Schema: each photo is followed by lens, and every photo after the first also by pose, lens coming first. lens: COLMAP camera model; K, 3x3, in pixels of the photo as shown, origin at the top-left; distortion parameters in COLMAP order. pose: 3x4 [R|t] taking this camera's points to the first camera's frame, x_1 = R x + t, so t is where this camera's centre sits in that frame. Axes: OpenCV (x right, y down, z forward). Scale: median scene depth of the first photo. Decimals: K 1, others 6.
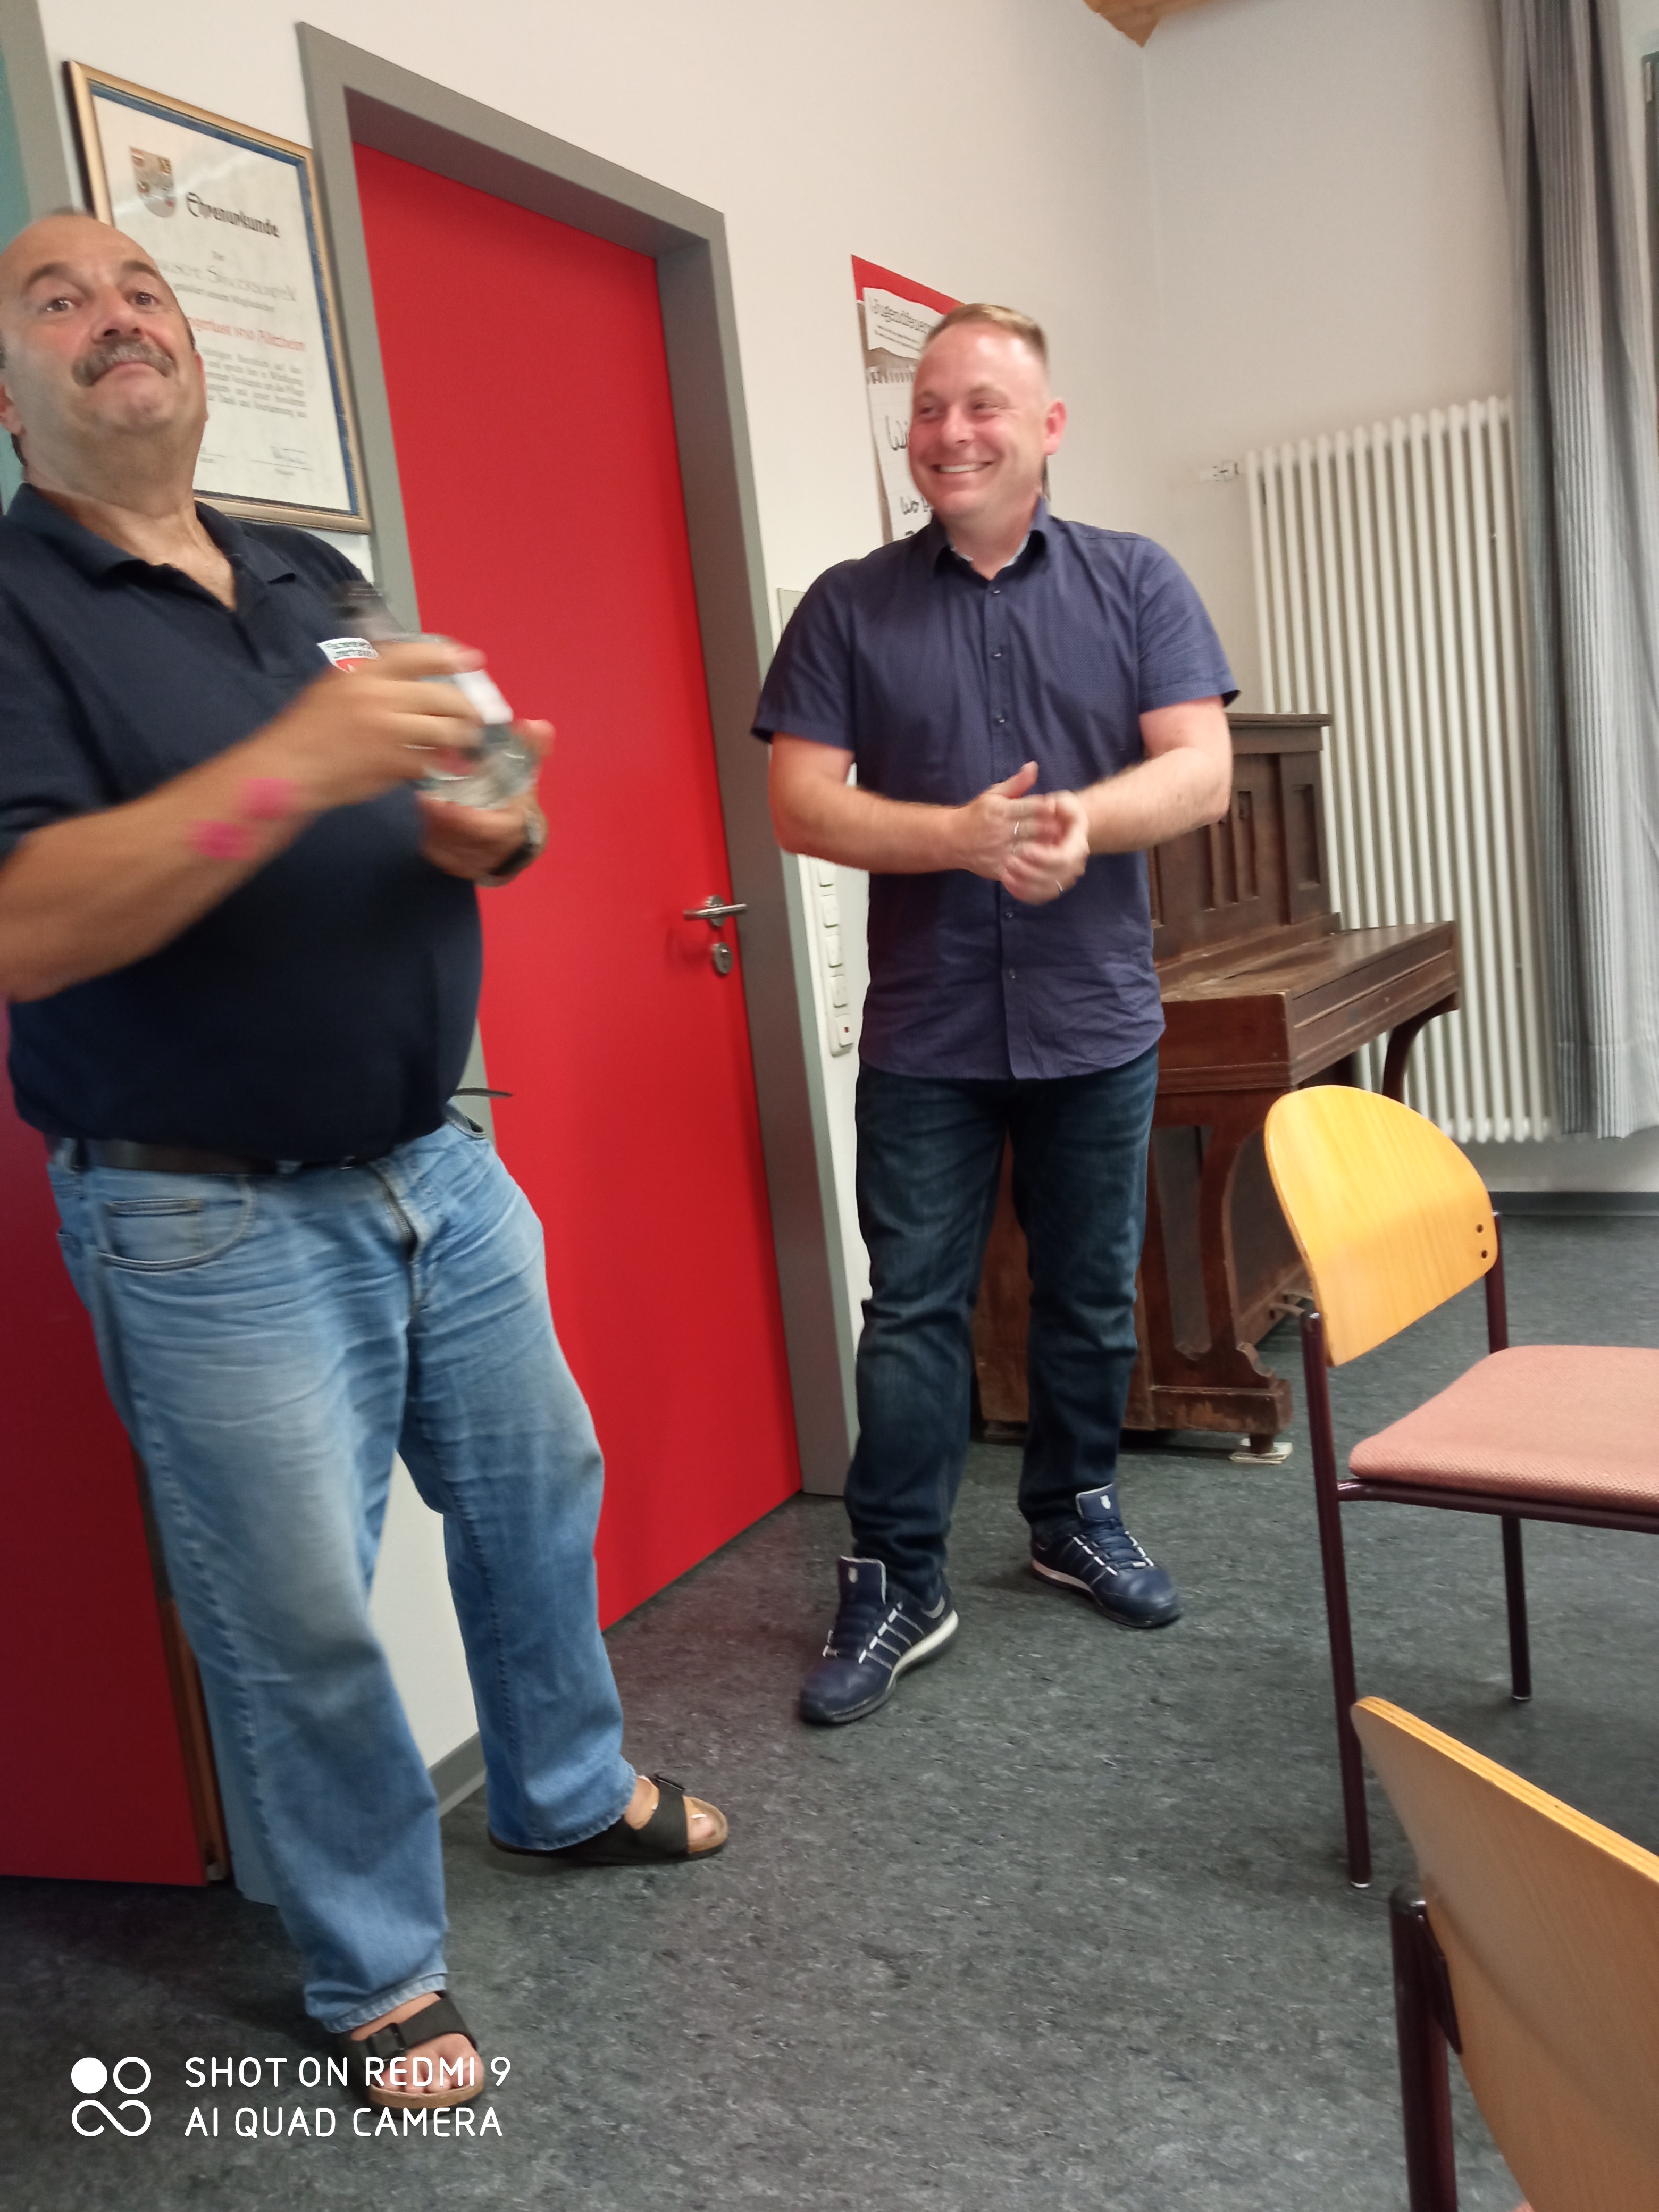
lens RADIAL K [[1797.1, 0, 843.8], [0, 1797.1, 1097.2], [0, 0, 1]] dist [0.072858, -0.105976]
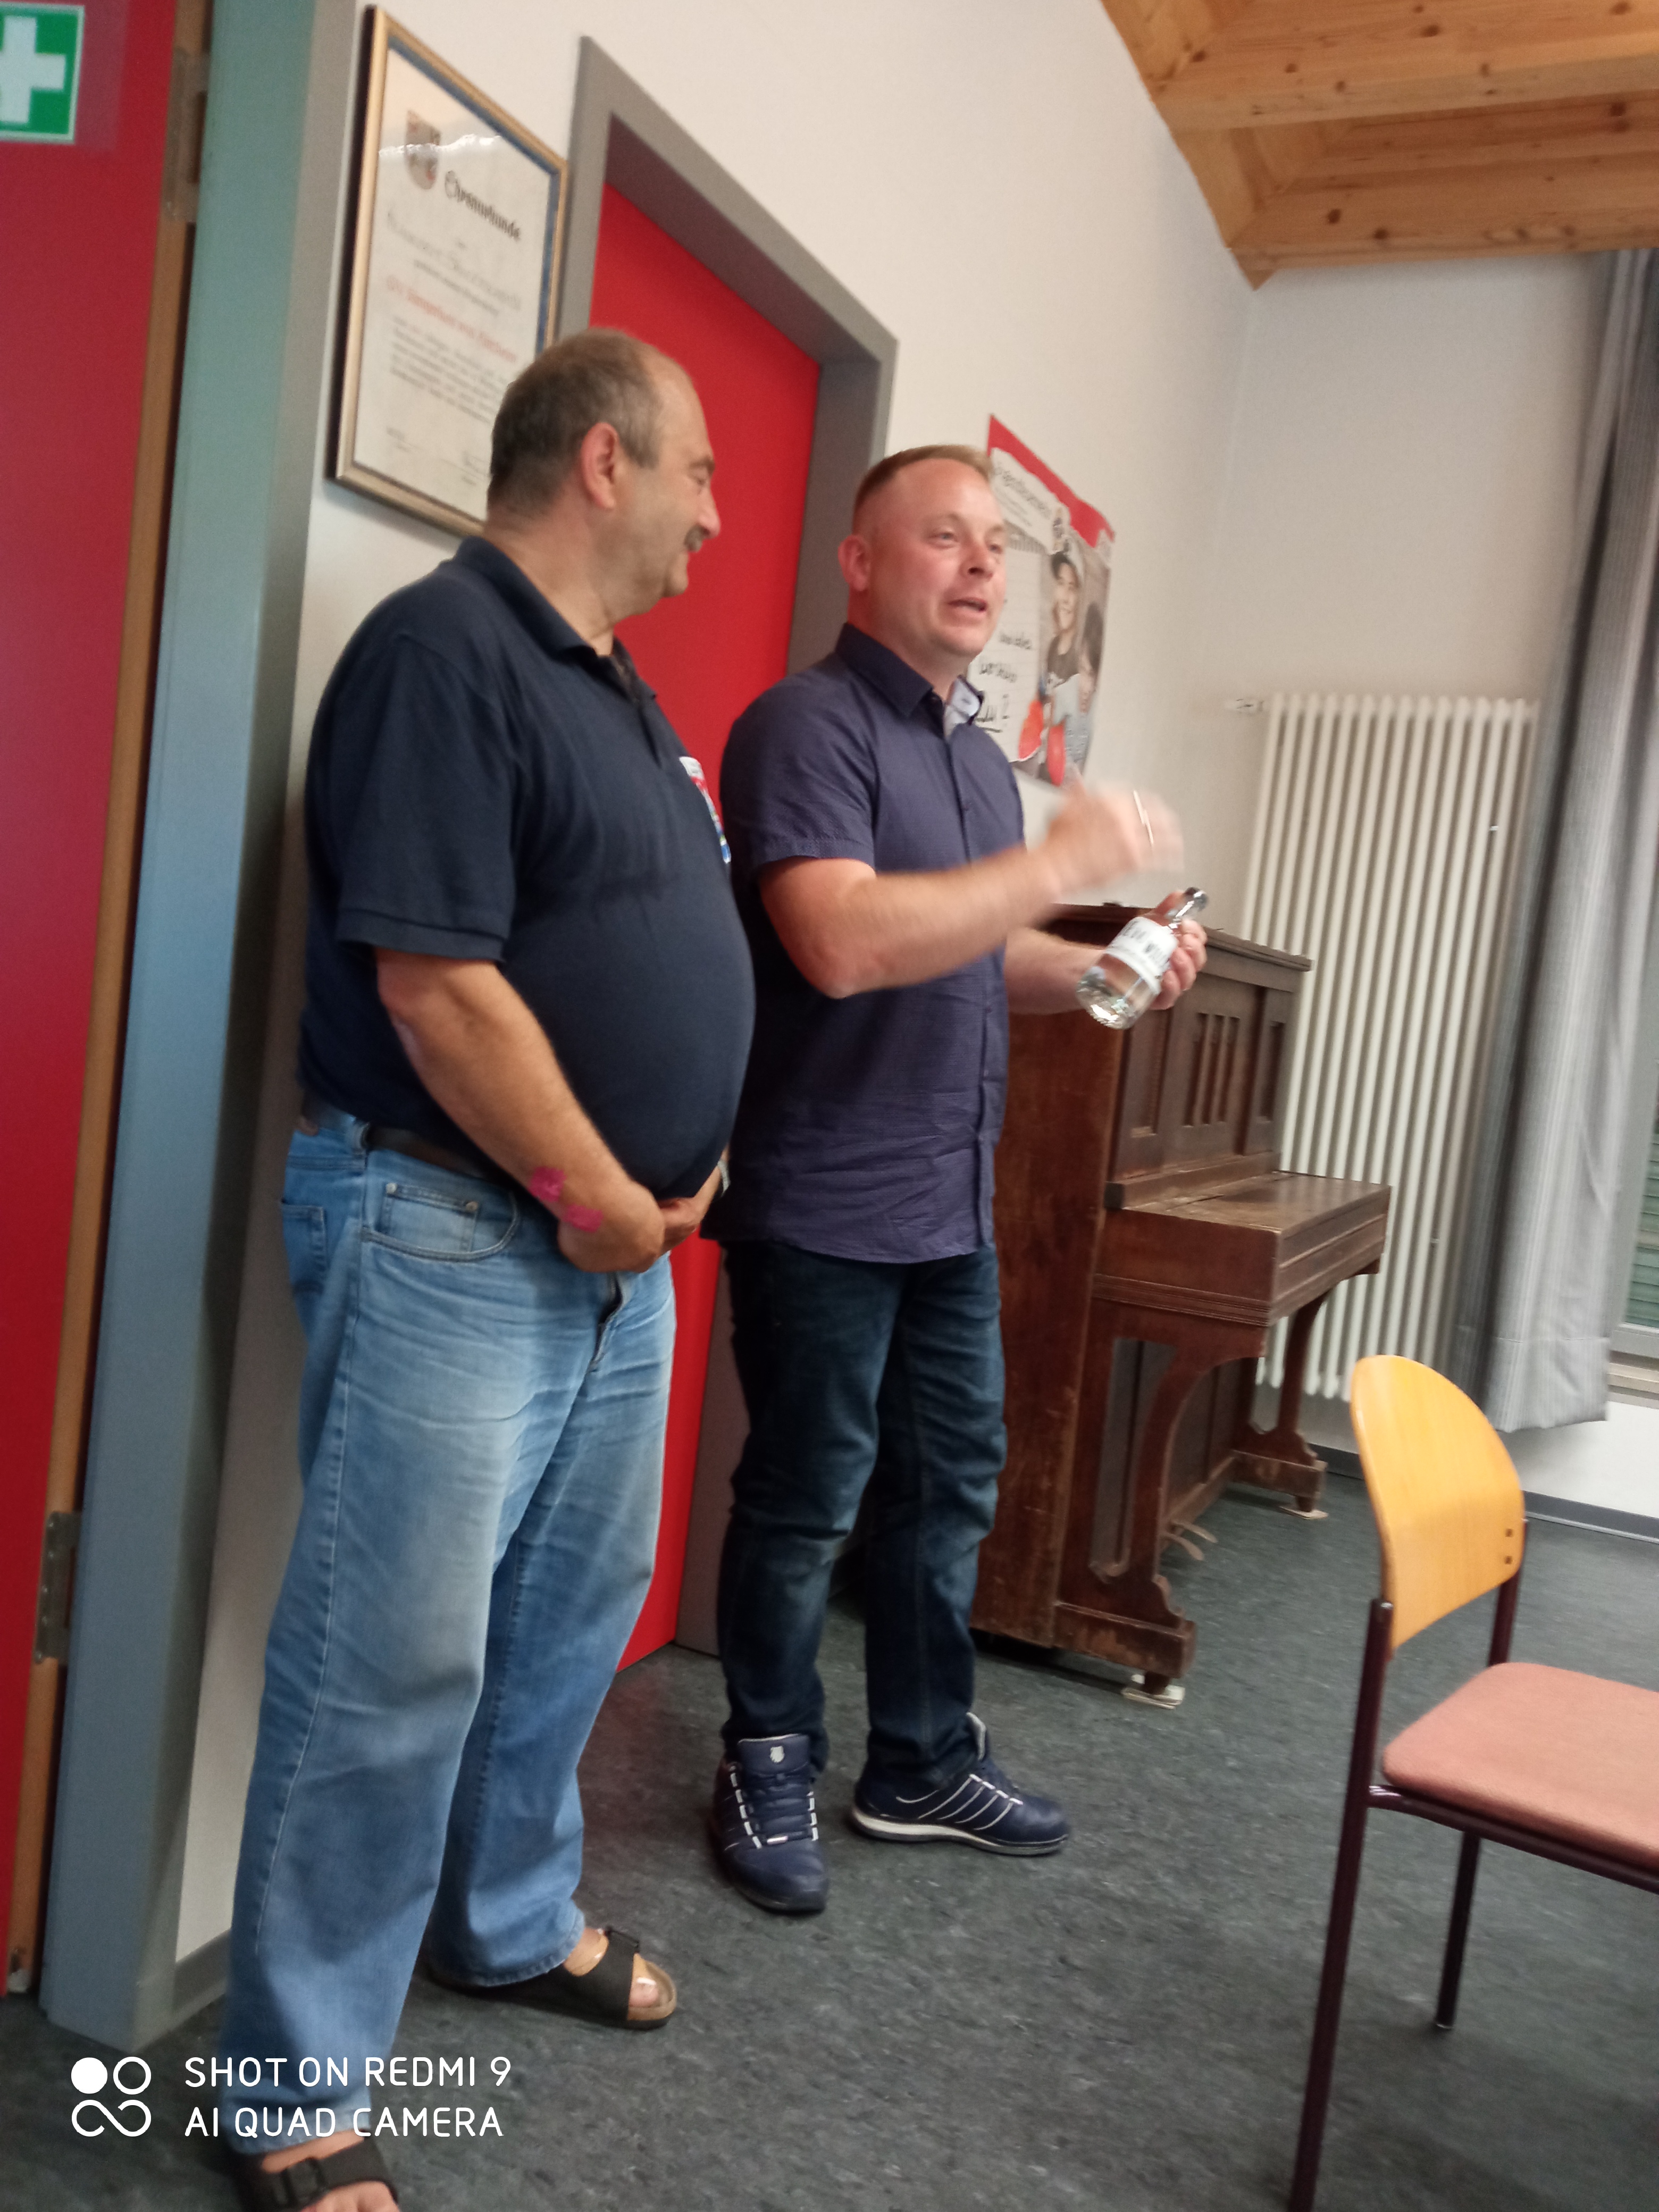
lens RADIAL K [[1797.1, 0, 847.3], [0, 1797.1, 1097.5], [0, 0, 1]] dist [0.072858, -0.105976]
pose [[0.969731, 0.220888, 0.104066, -0.136451], [-0.213284, 0.973759, -0.079399, -0.001483], [-0.118873, 0.054800, 0.991396, 0.063674]]
